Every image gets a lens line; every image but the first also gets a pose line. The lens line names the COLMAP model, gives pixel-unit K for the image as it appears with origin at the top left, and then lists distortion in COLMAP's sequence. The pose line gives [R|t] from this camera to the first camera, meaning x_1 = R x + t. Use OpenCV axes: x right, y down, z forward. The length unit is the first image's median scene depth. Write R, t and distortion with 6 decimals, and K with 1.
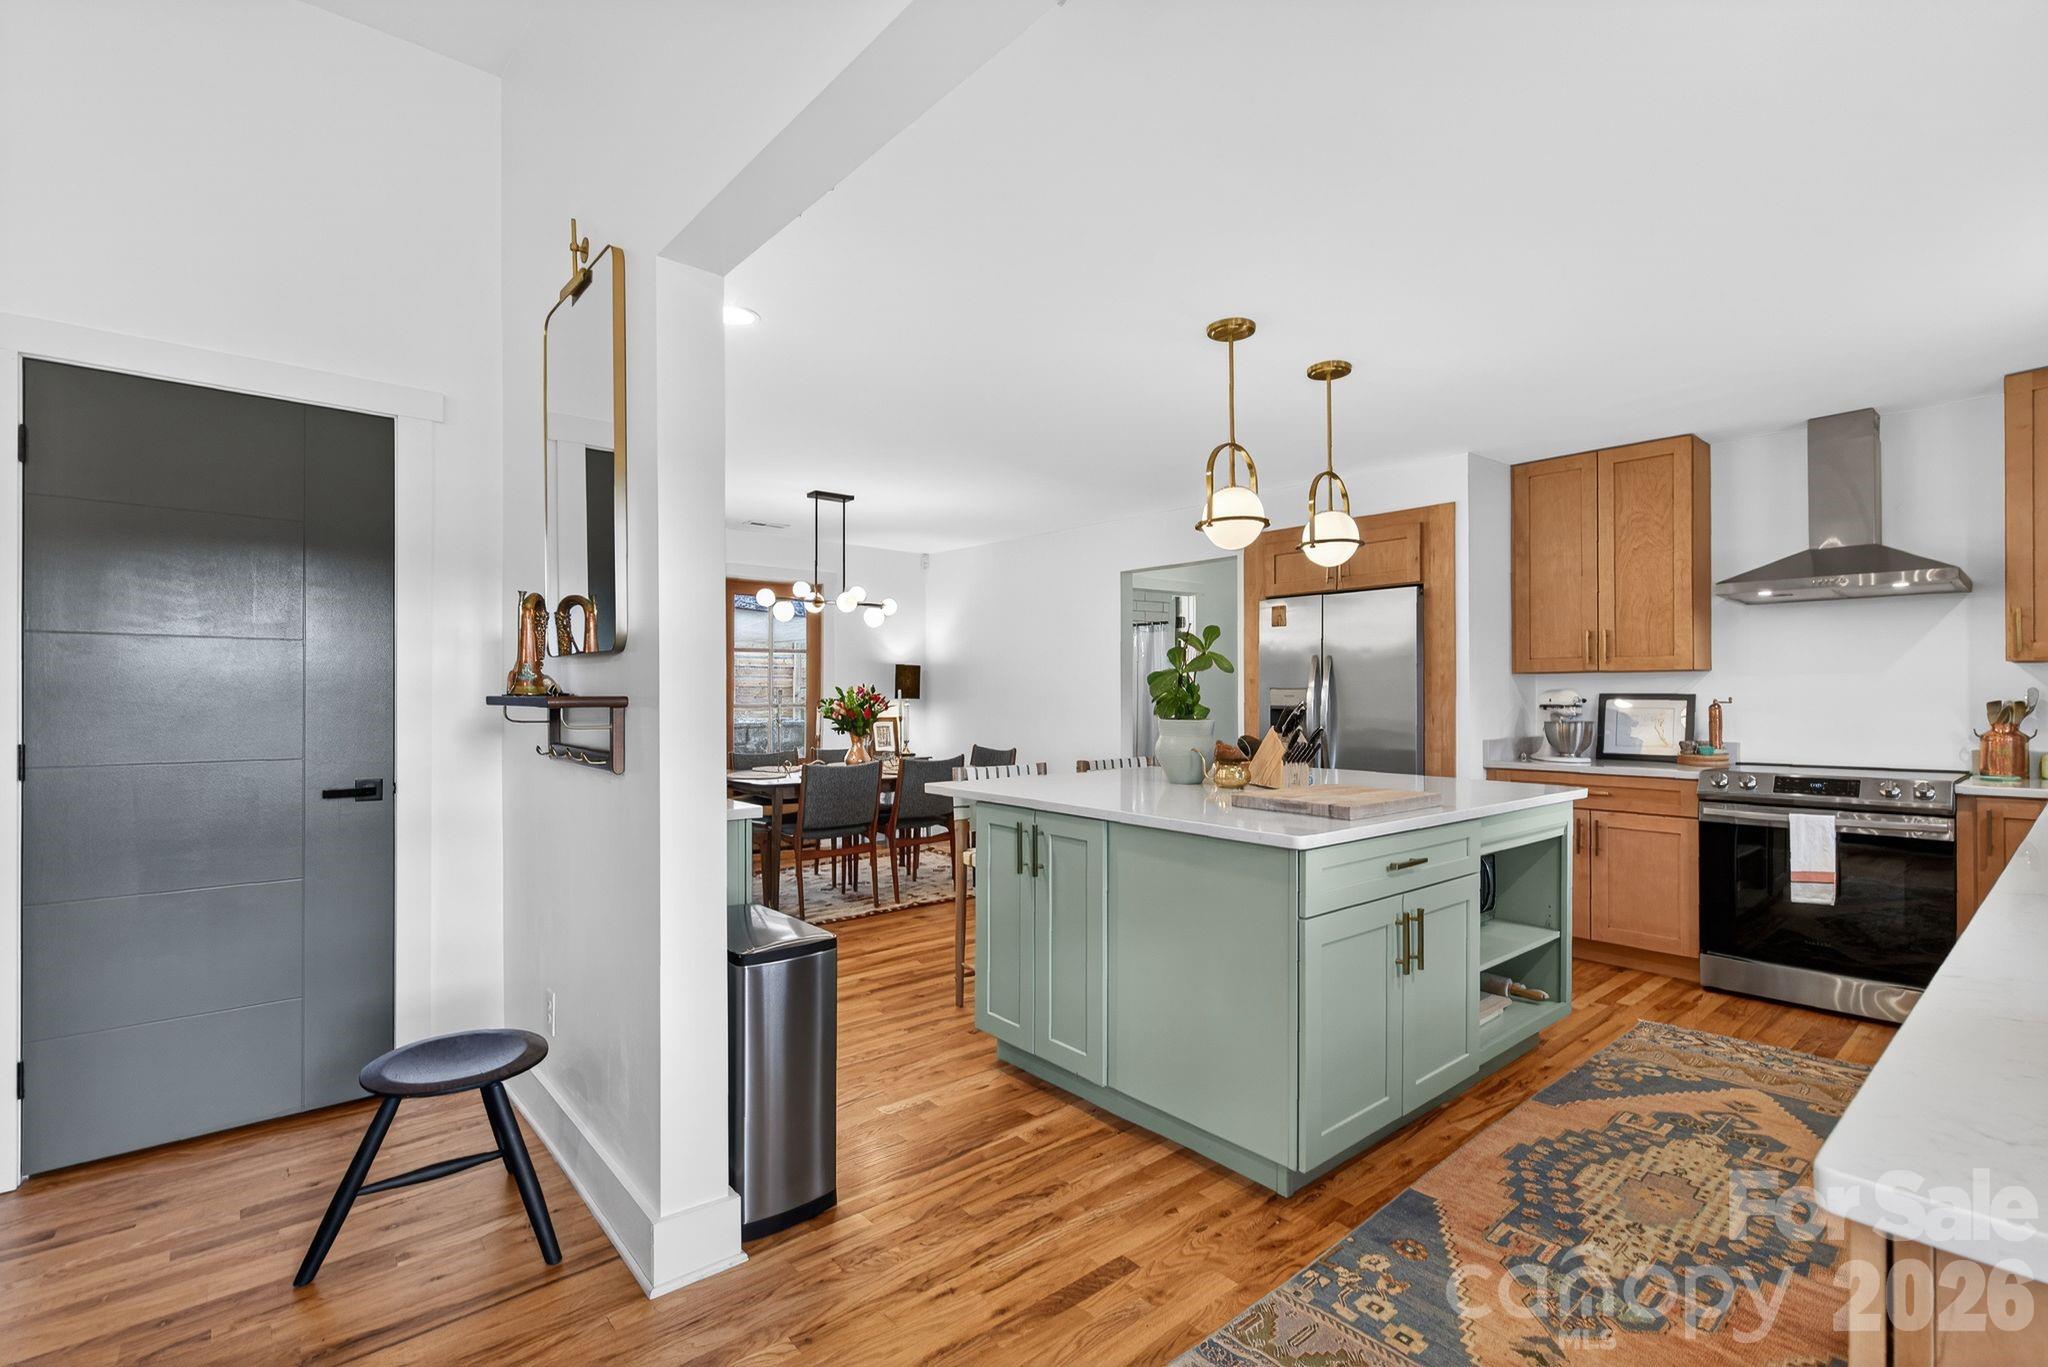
lens RADIAL K [[955.5, 0, 1011.1], [0, 955.5, 698.7], [0, 0, 1]] dist [0.004743, -0.001359]
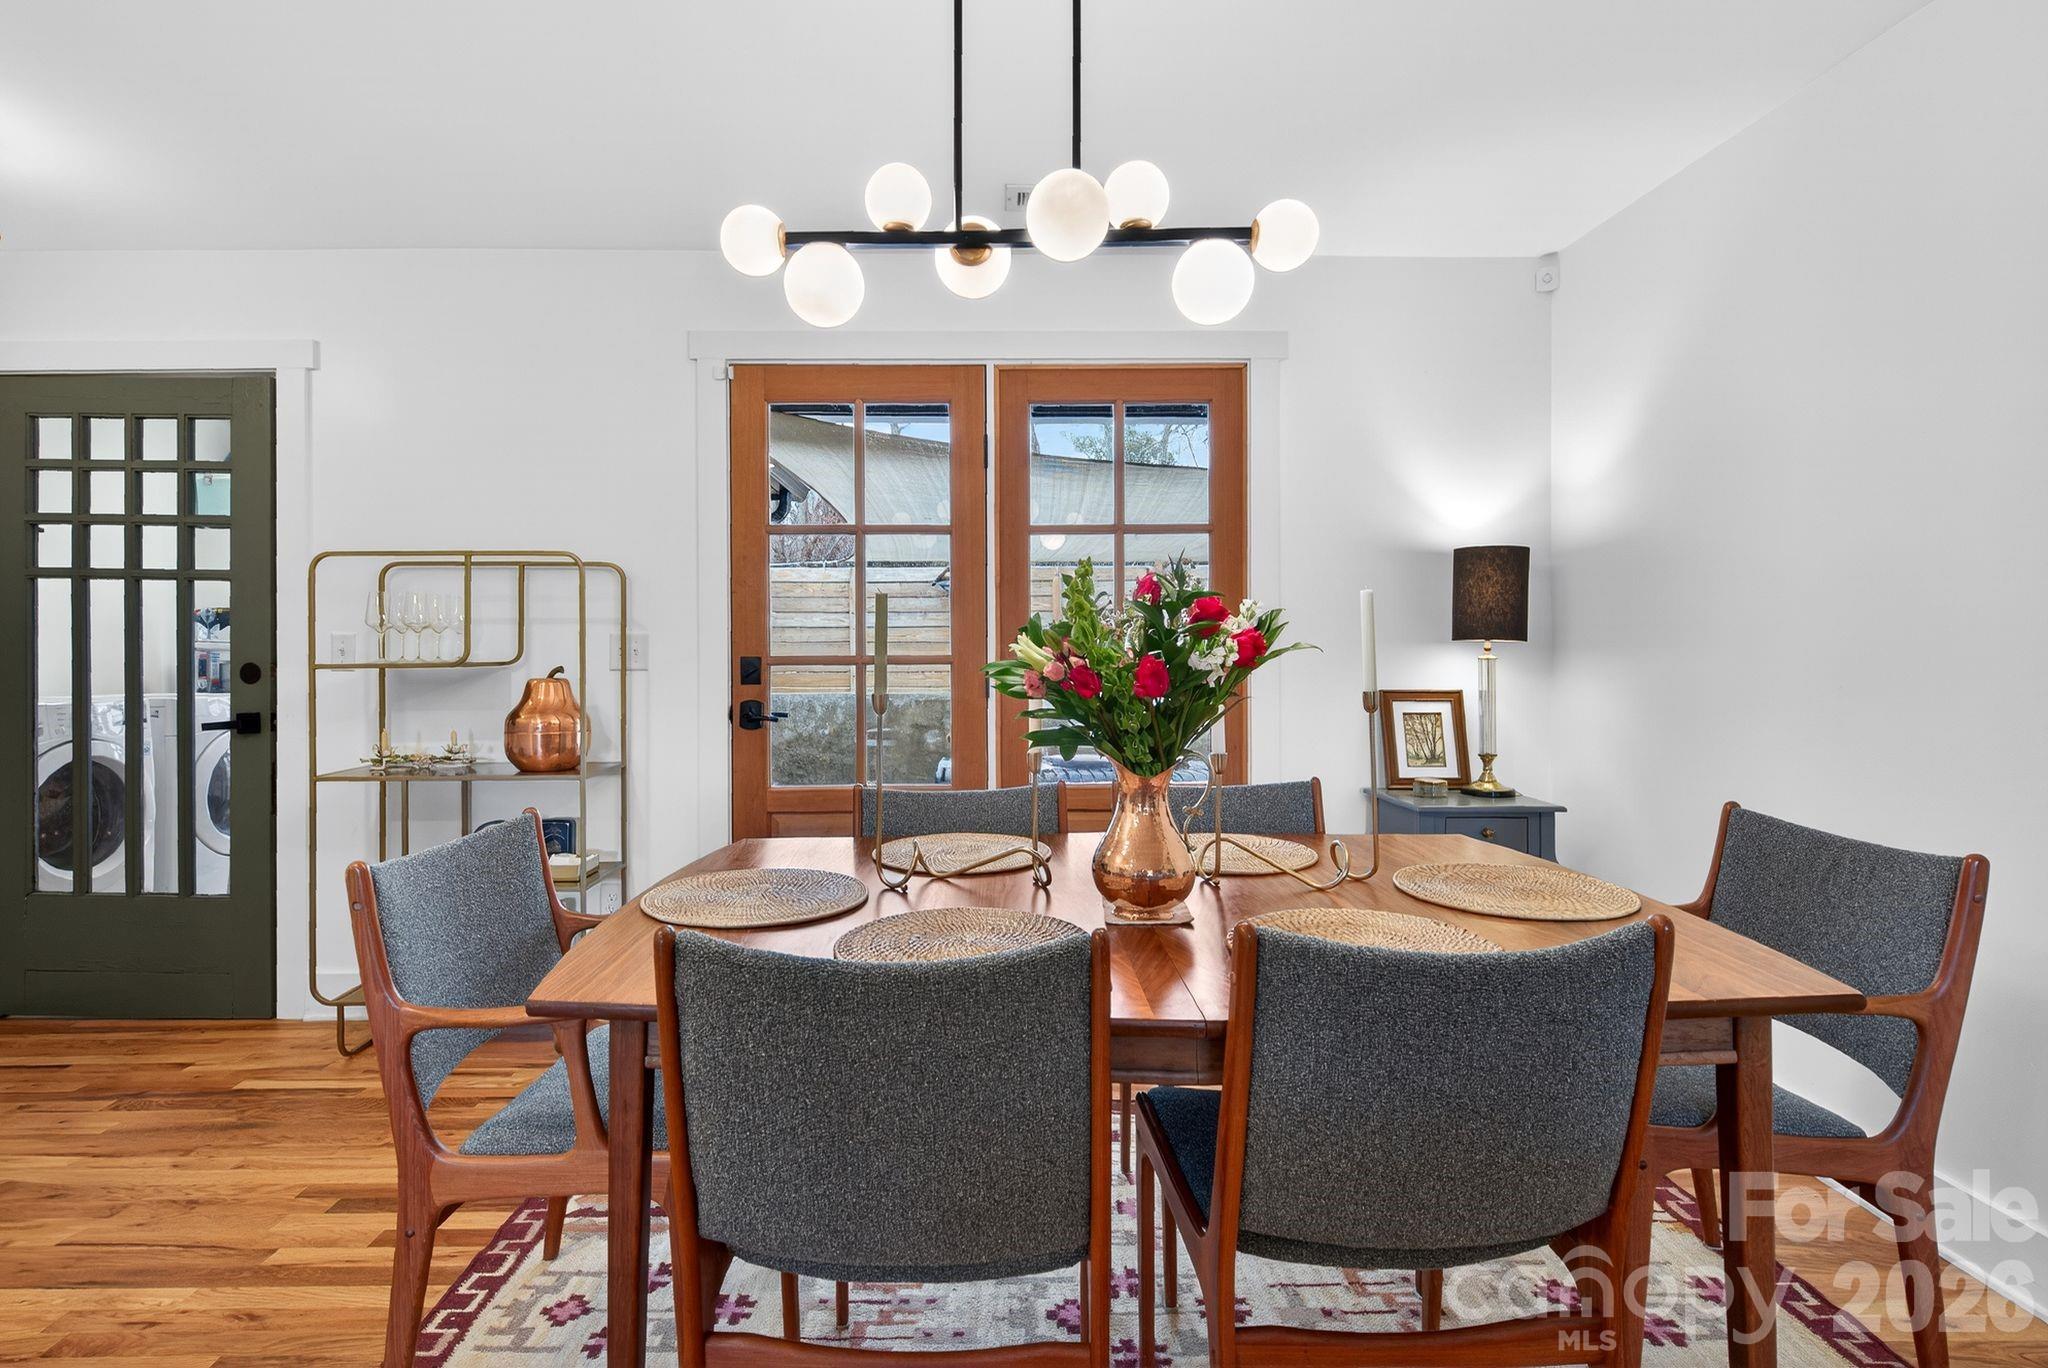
lens RADIAL K [[955.5, 0, 997.0], [0, 955.5, 652.5], [0, 0, 1]] dist [0.004743, -0.001359]
pose [[0.788777, -0.015061, -0.614495, -0.066328], [0.009761, 0.999881, -0.011977, 0.015405], [0.614602, 0.003450, 0.788830, 1.234878]]
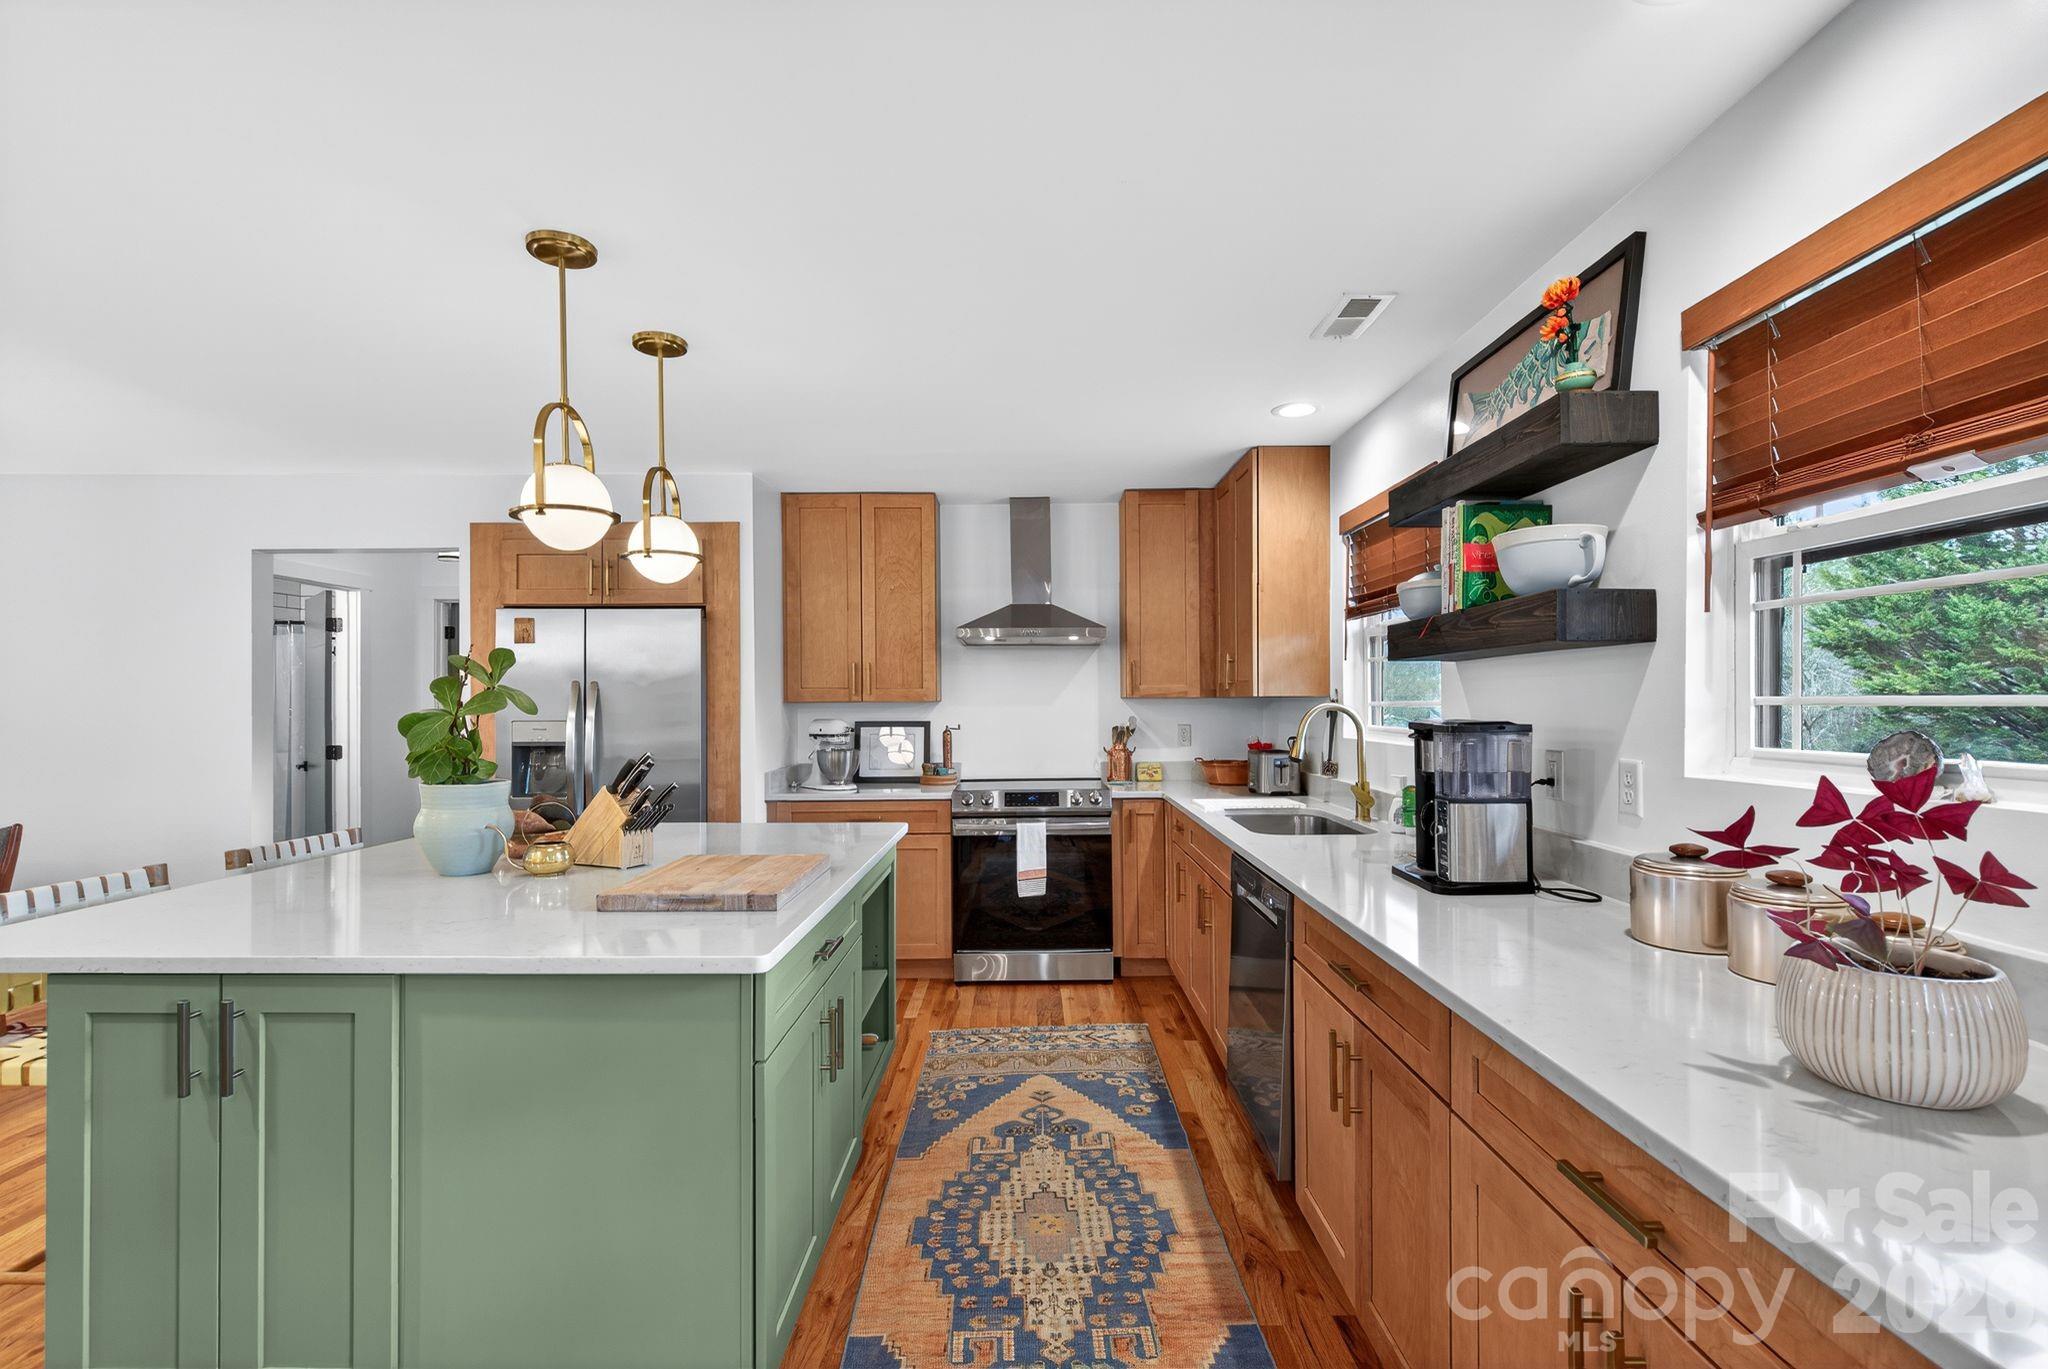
lens RADIAL K [[938.6, 0, 1031.3], [0, 938.6, 691.4], [0, 0, 1]] dist [0.003279, -0.000860]
pose [[0.630733, 0.002630, 0.775995, -0.089836], [0.007443, 0.999928, -0.009438, -0.035008], [-0.775964, 0.011728, 0.630668, 0.244566]]
